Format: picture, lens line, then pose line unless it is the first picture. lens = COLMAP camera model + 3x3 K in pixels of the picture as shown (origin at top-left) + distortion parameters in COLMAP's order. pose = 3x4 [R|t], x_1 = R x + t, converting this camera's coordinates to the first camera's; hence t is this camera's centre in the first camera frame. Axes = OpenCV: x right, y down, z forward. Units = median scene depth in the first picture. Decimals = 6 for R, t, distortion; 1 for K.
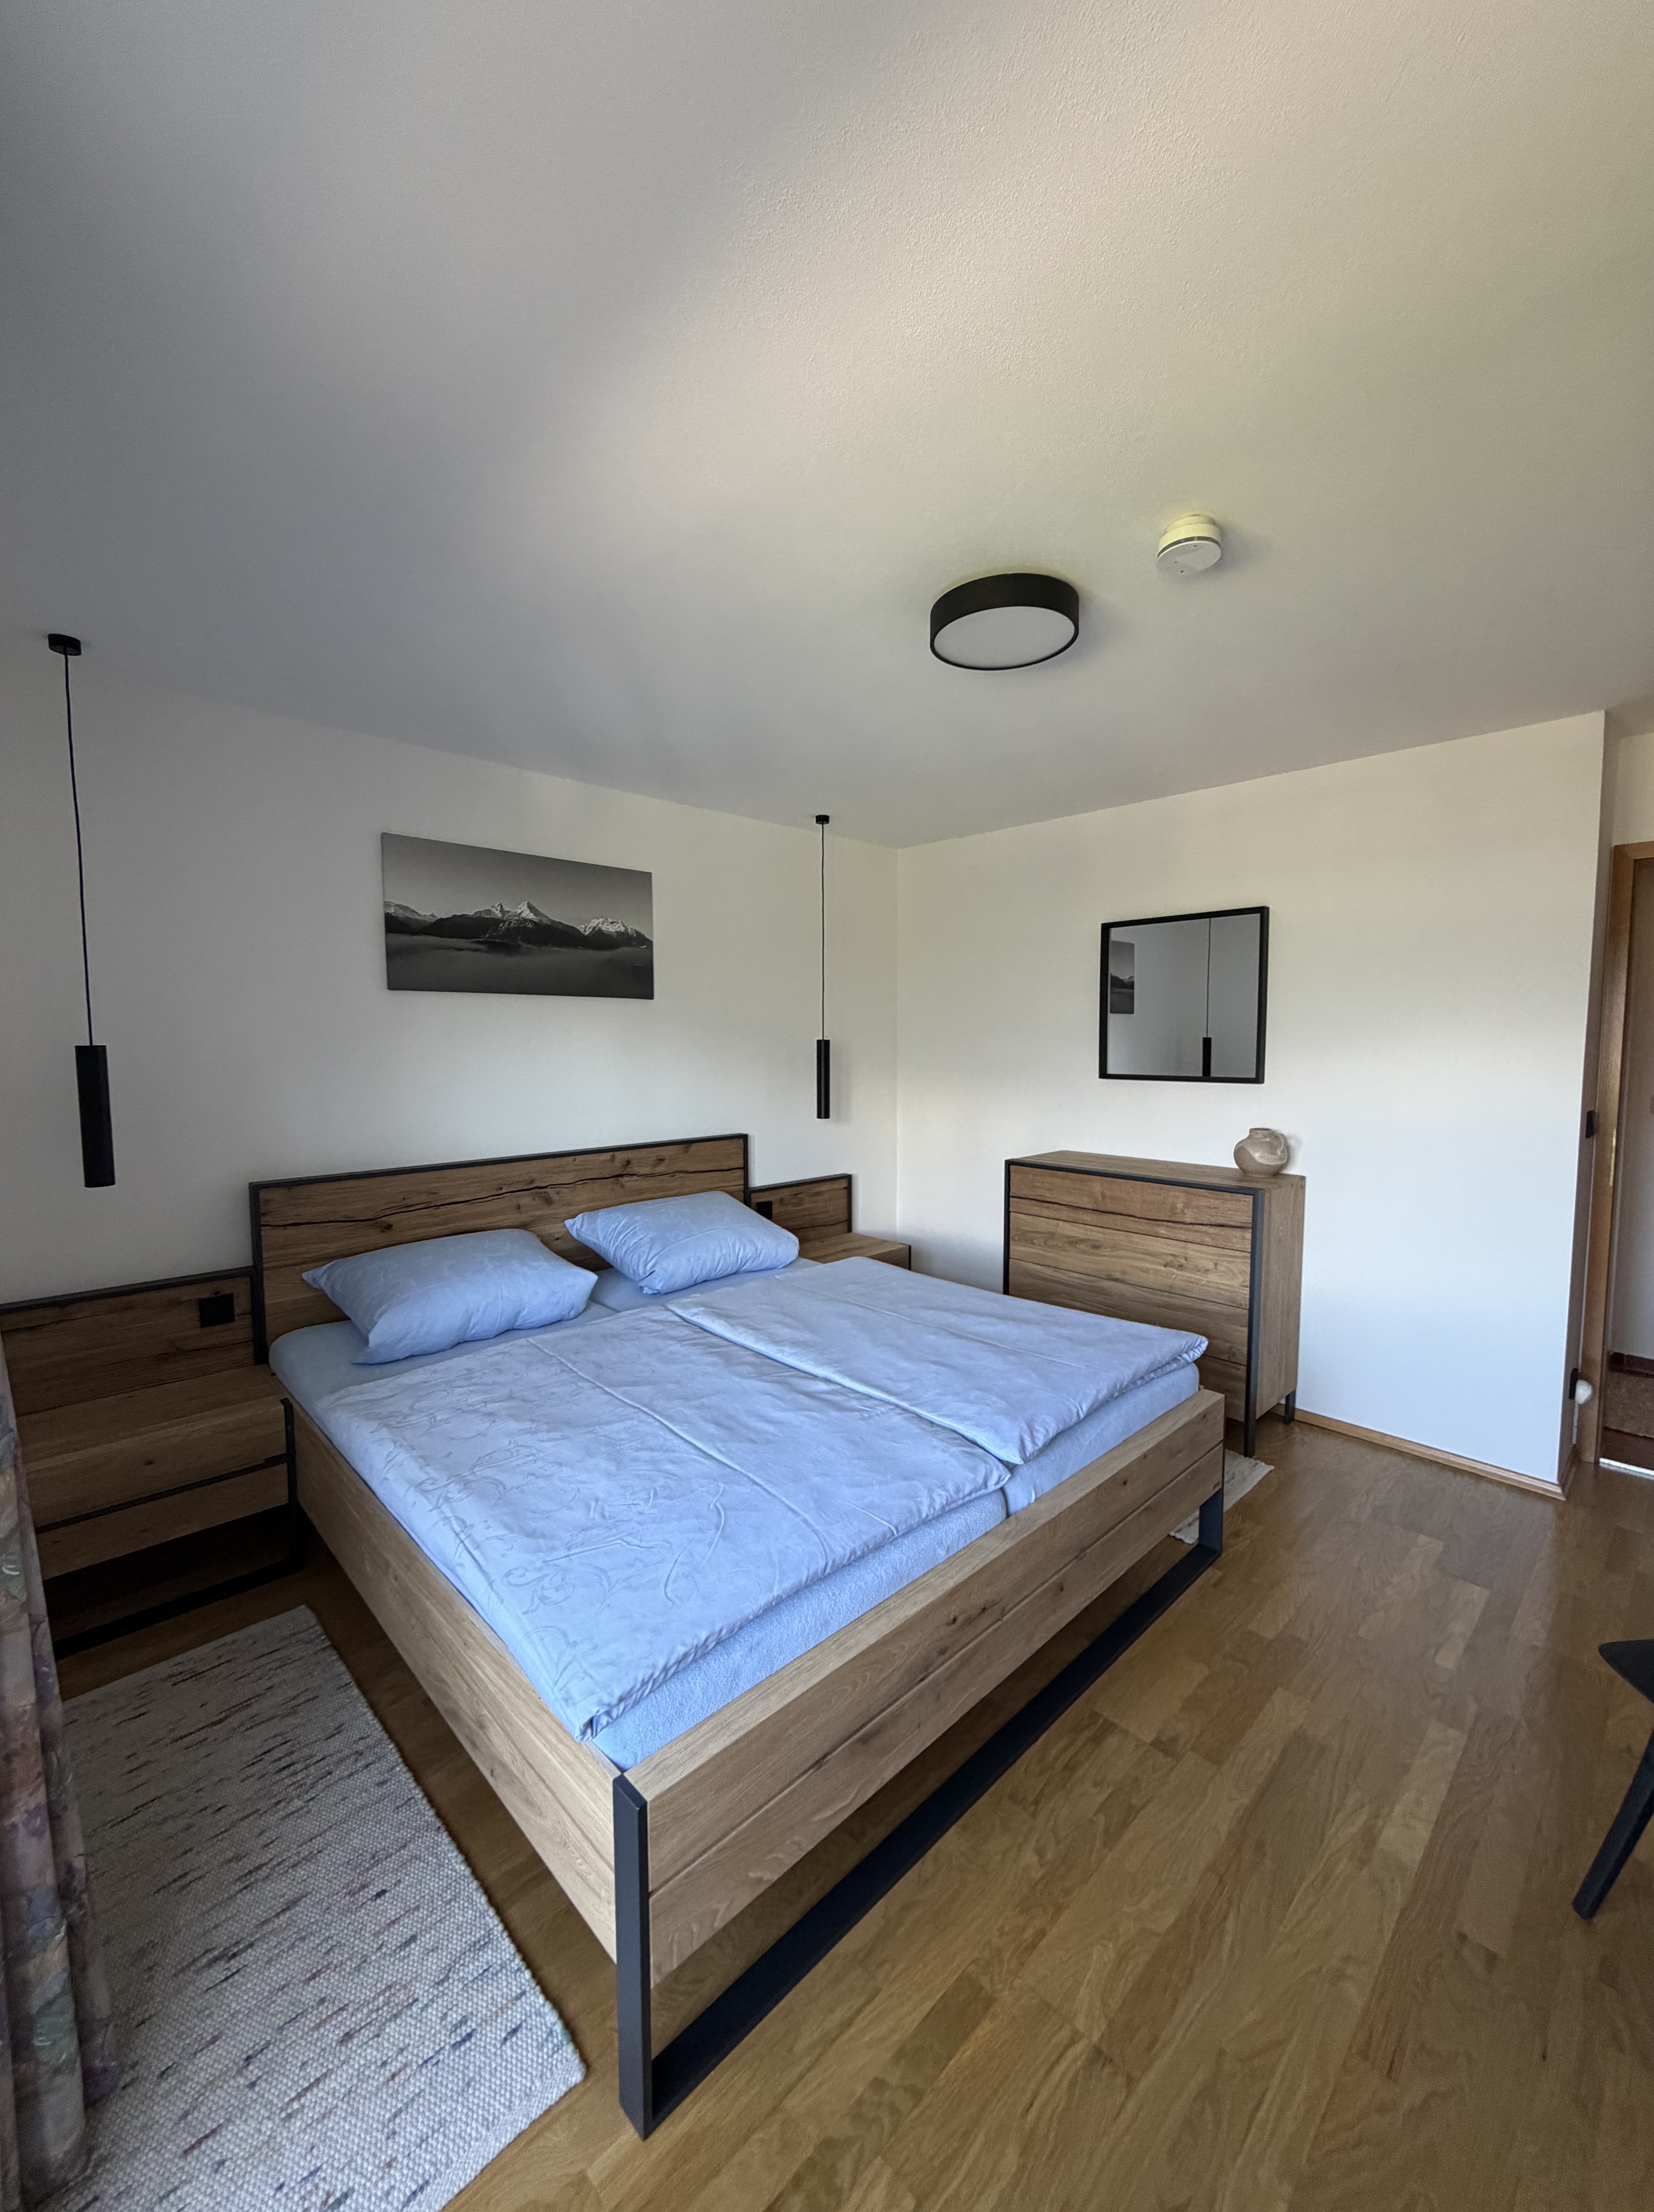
lens RADIAL K [[883.0, 0, 827.0], [0, 883.0, 1106.0], [0, 0, 1]] dist [0.000310, 0.000067]
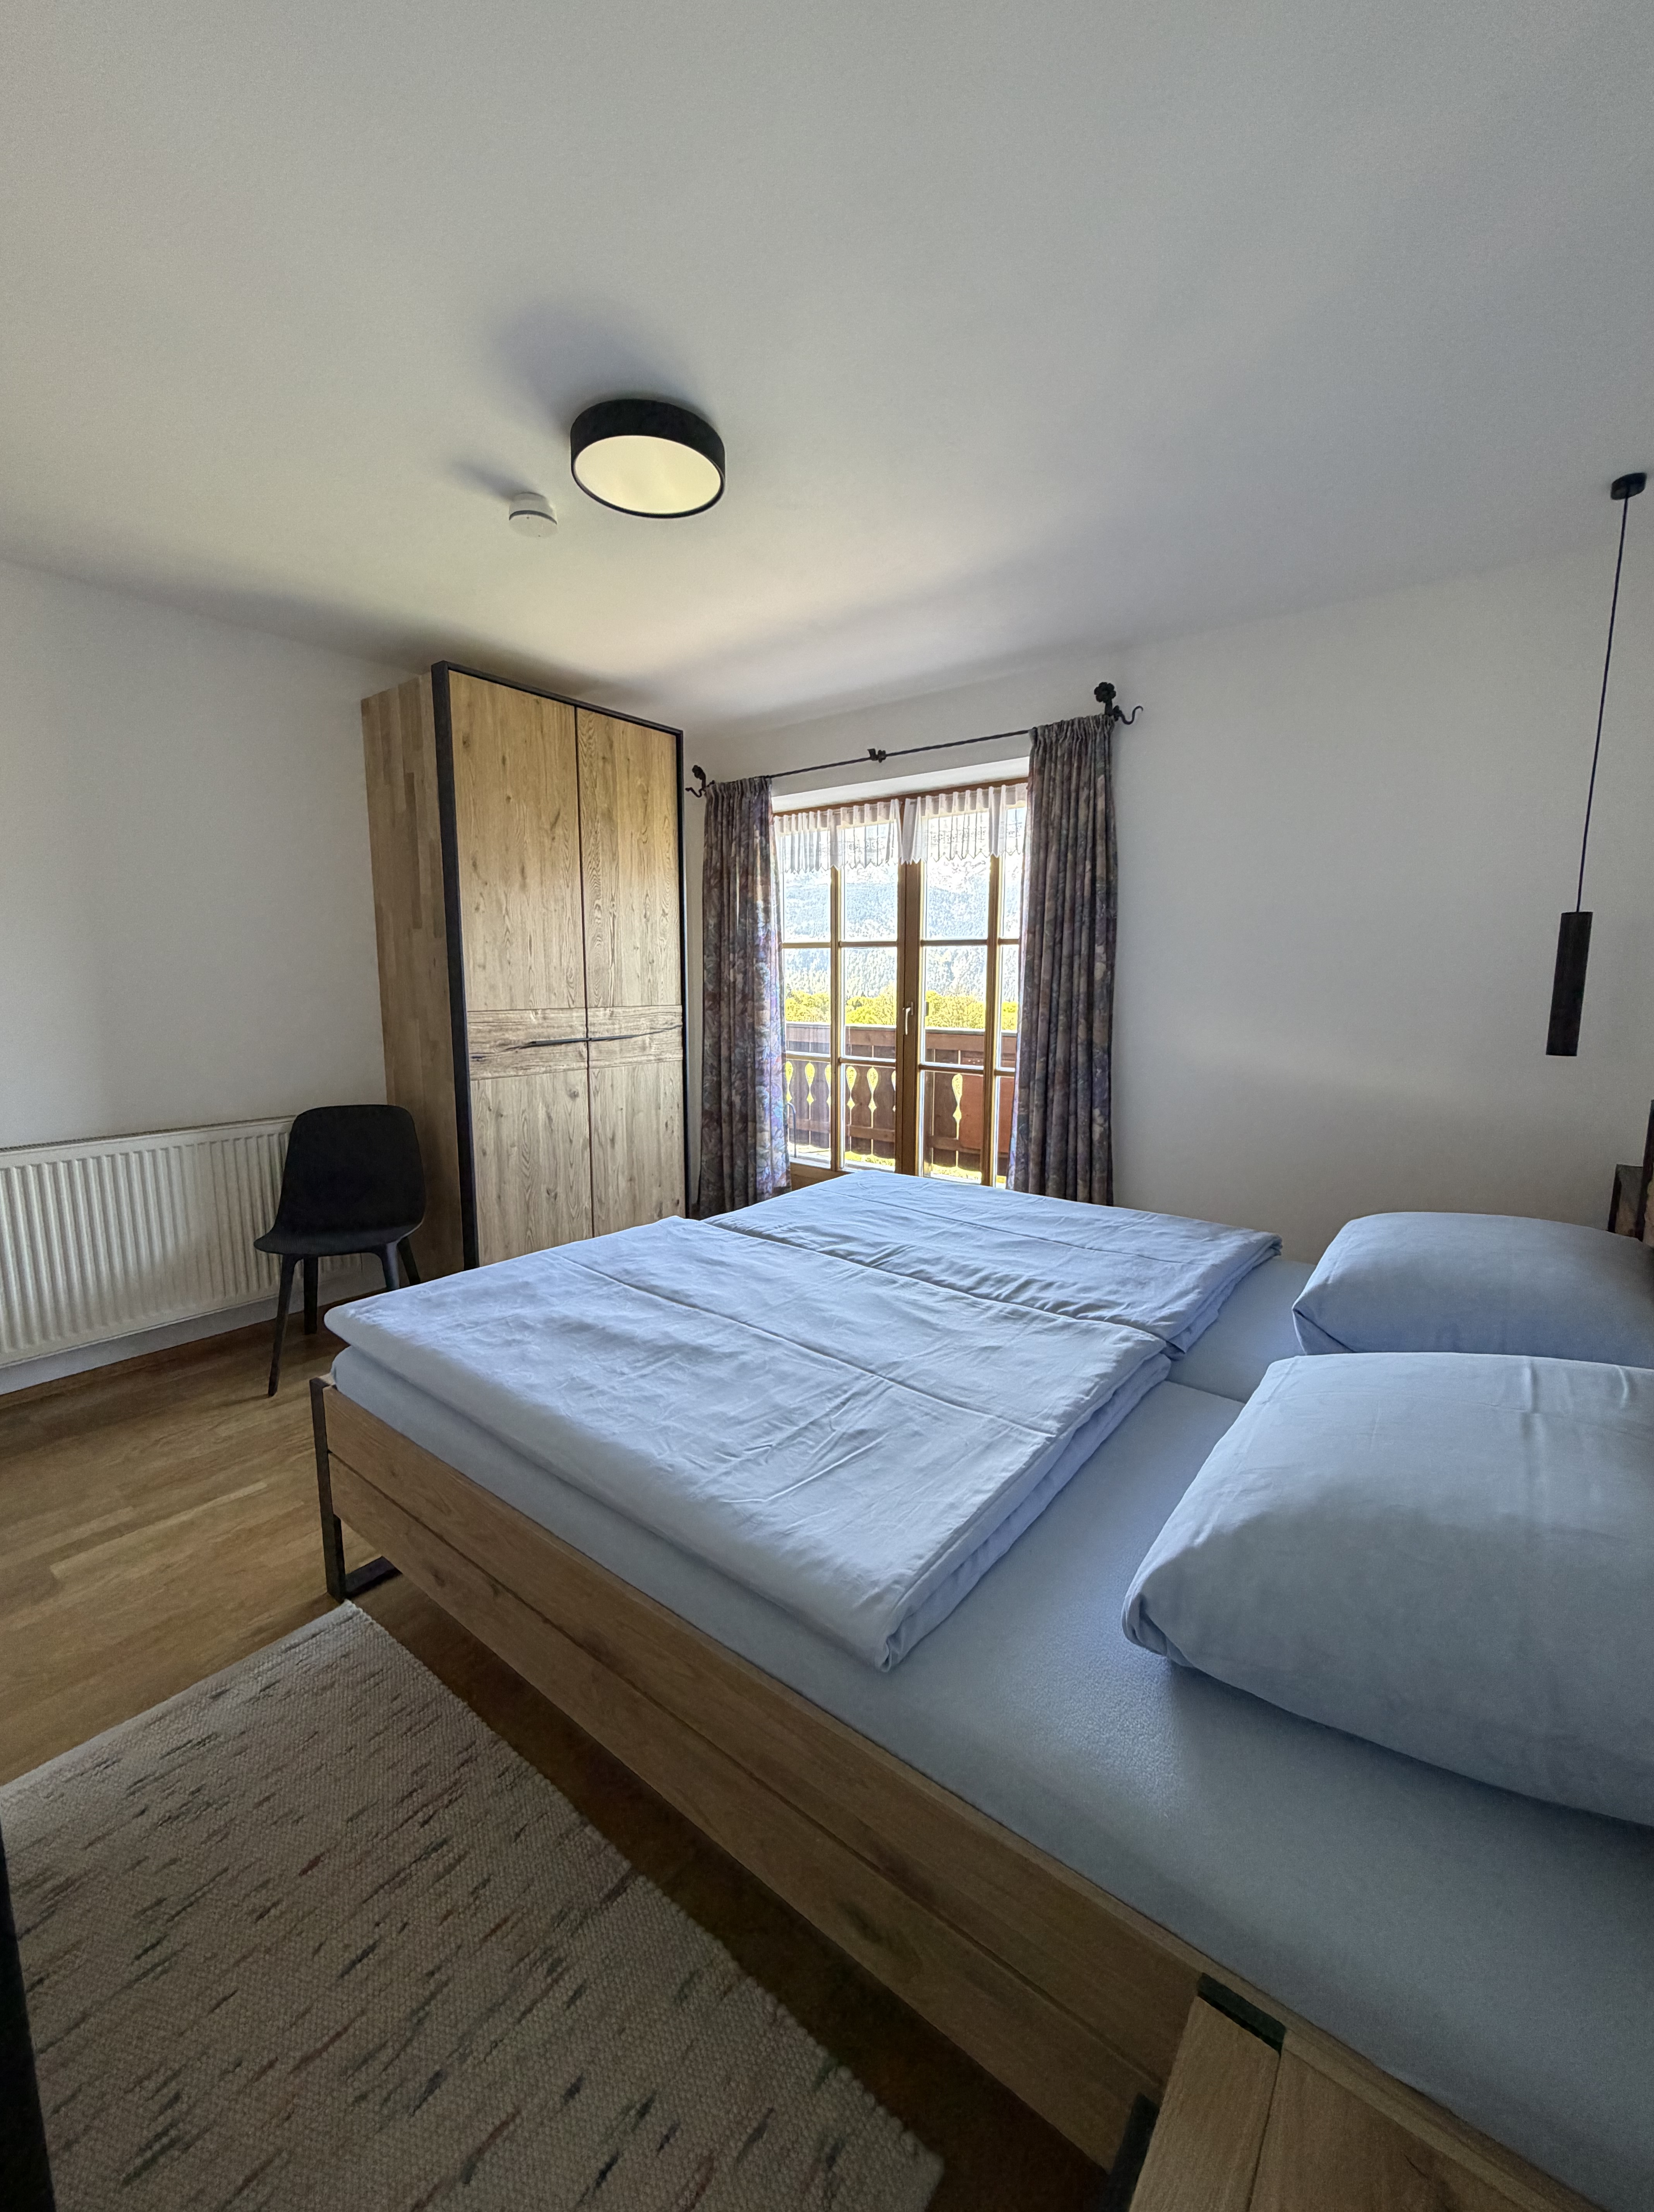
lens RADIAL K [[883.0, 0, 827.0], [0, 883.0, 1106.0], [0, 0, 1]] dist [0.000310, 0.000067]
pose [[-0.989880, 0.020919, -0.140355, 0.138748], [-0.011289, 0.974331, 0.224839, -0.069084], [0.141456, 0.224148, -0.964234, 1.855446]]
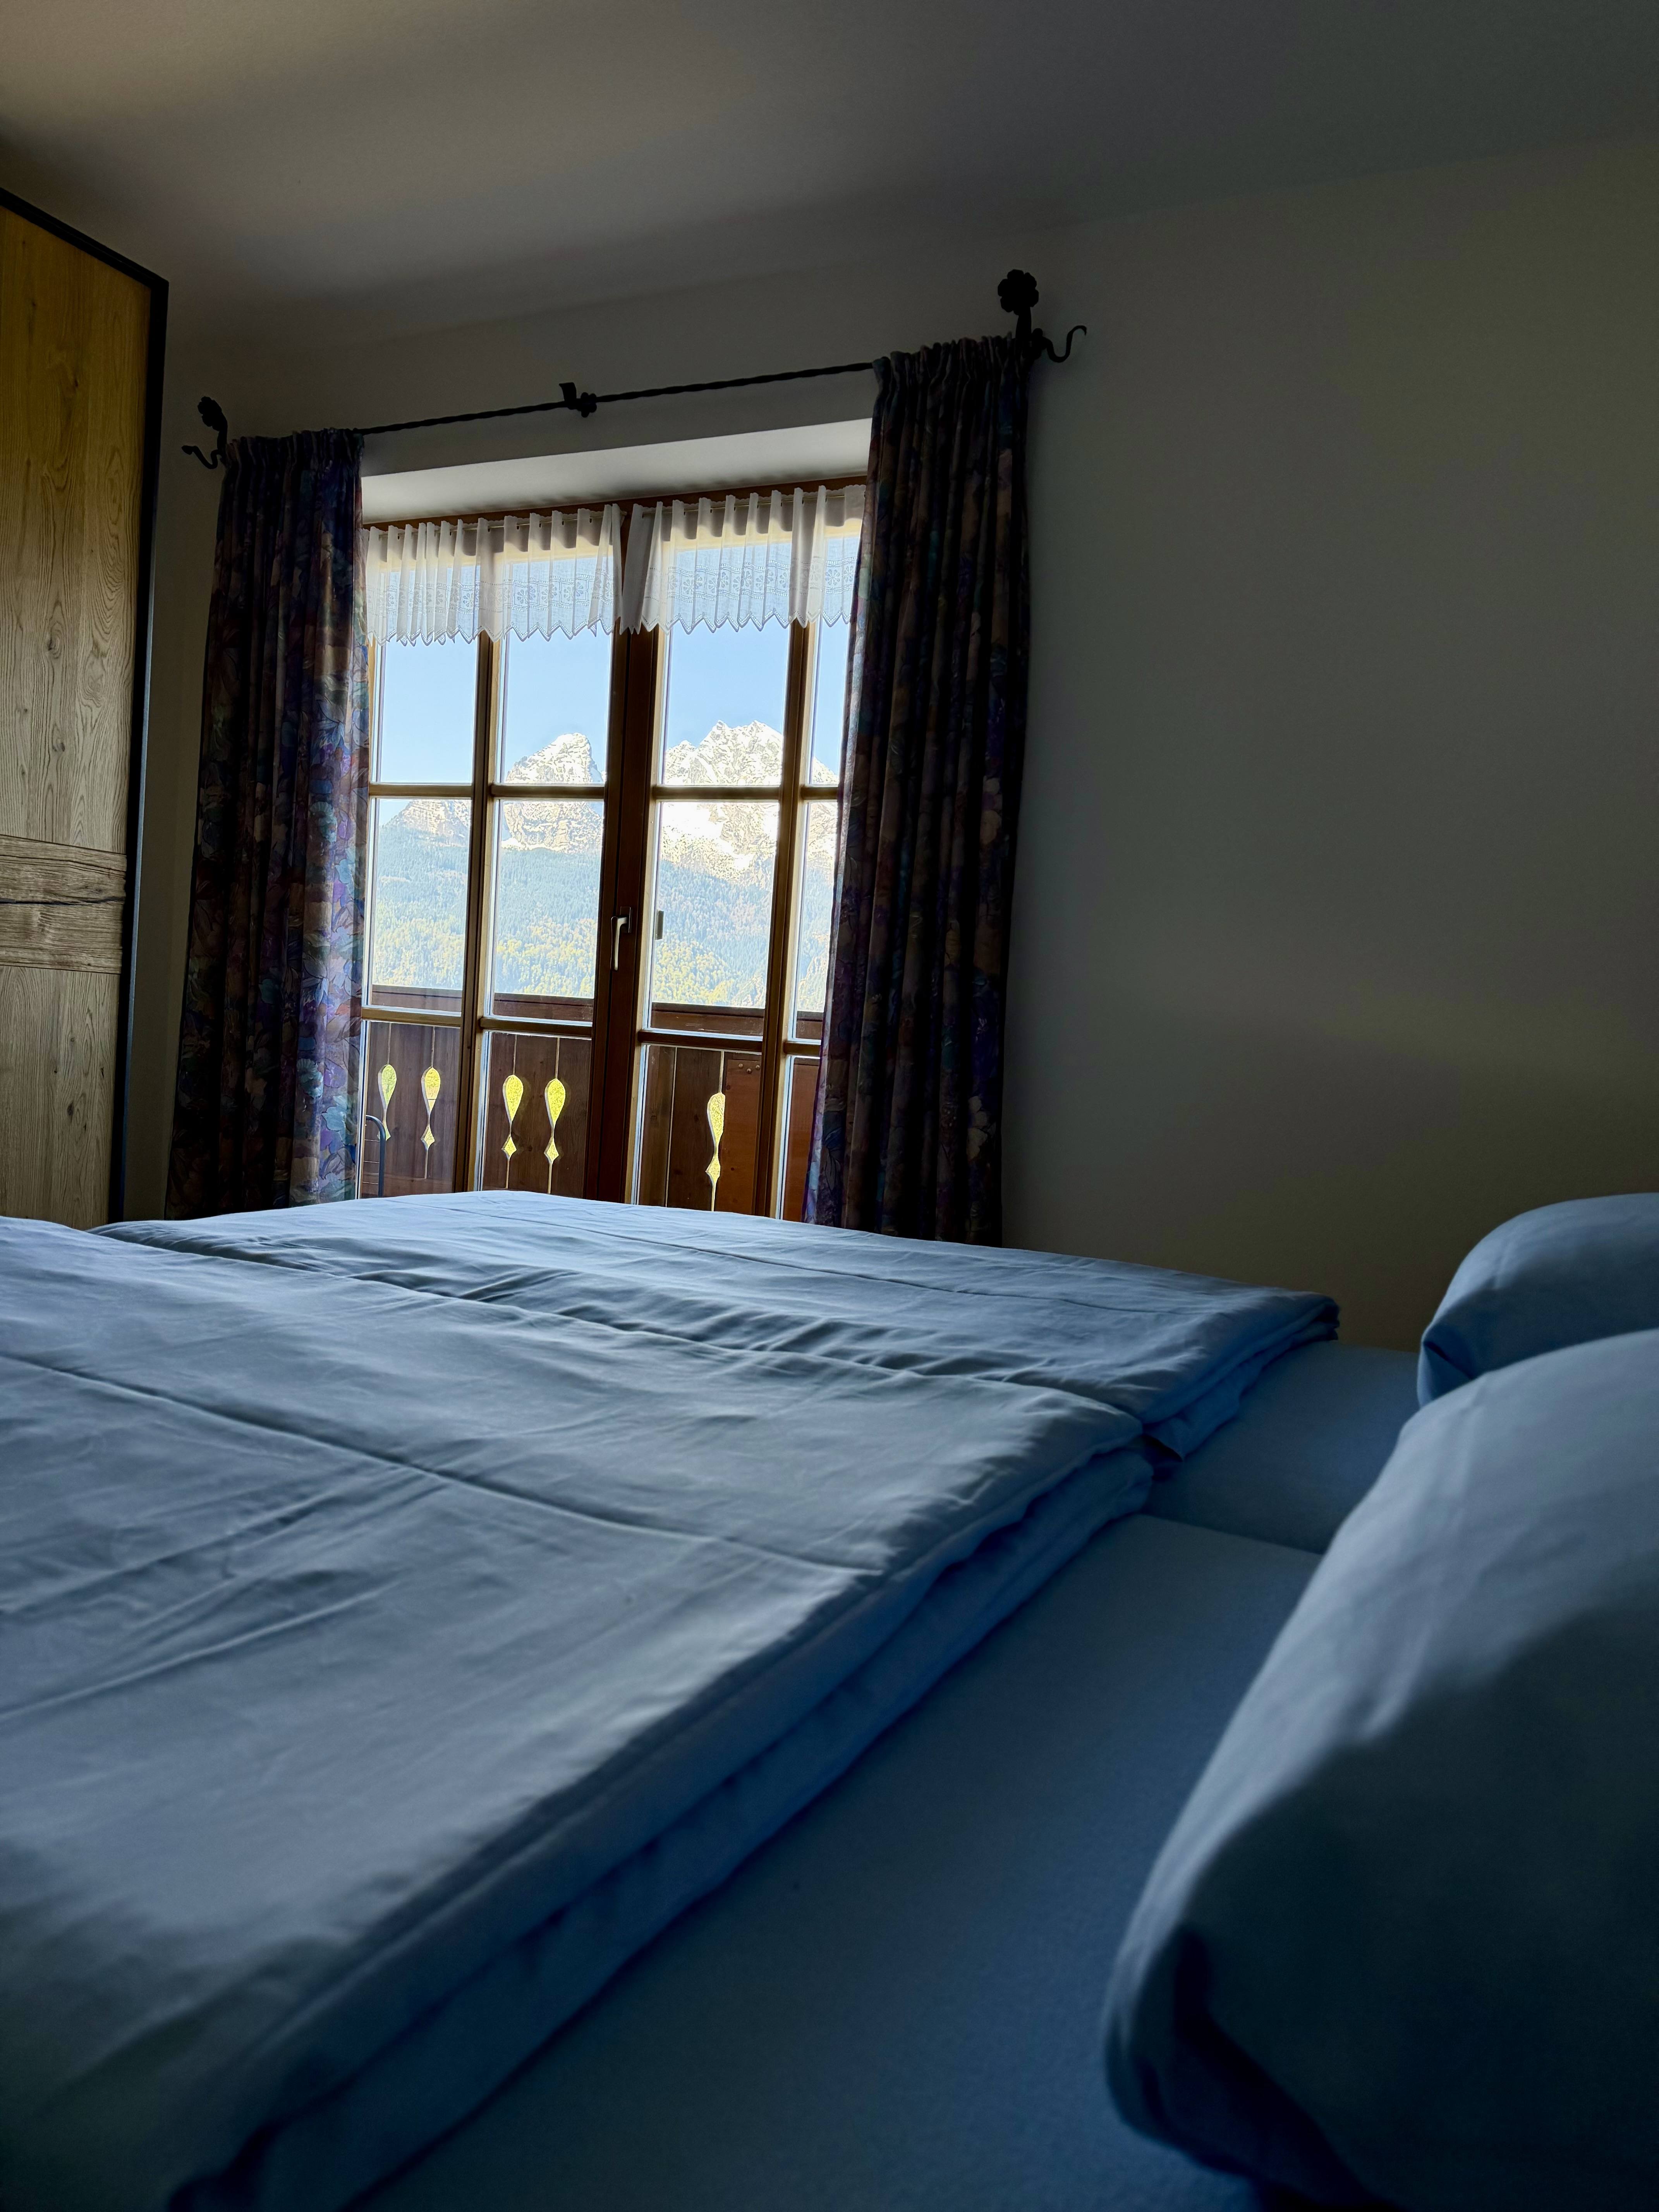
lens RADIAL K [[1562.9, 0, 829.5], [0, 1562.9, 1106.0], [0, 0, 1]] dist [0.110778, -0.151749]
pose [[-0.937941, -0.043903, -0.344005, 0.057710], [-0.094908, 0.986581, 0.132857, 0.112221], [0.333556, 0.157261, -0.929521, 1.690284]]
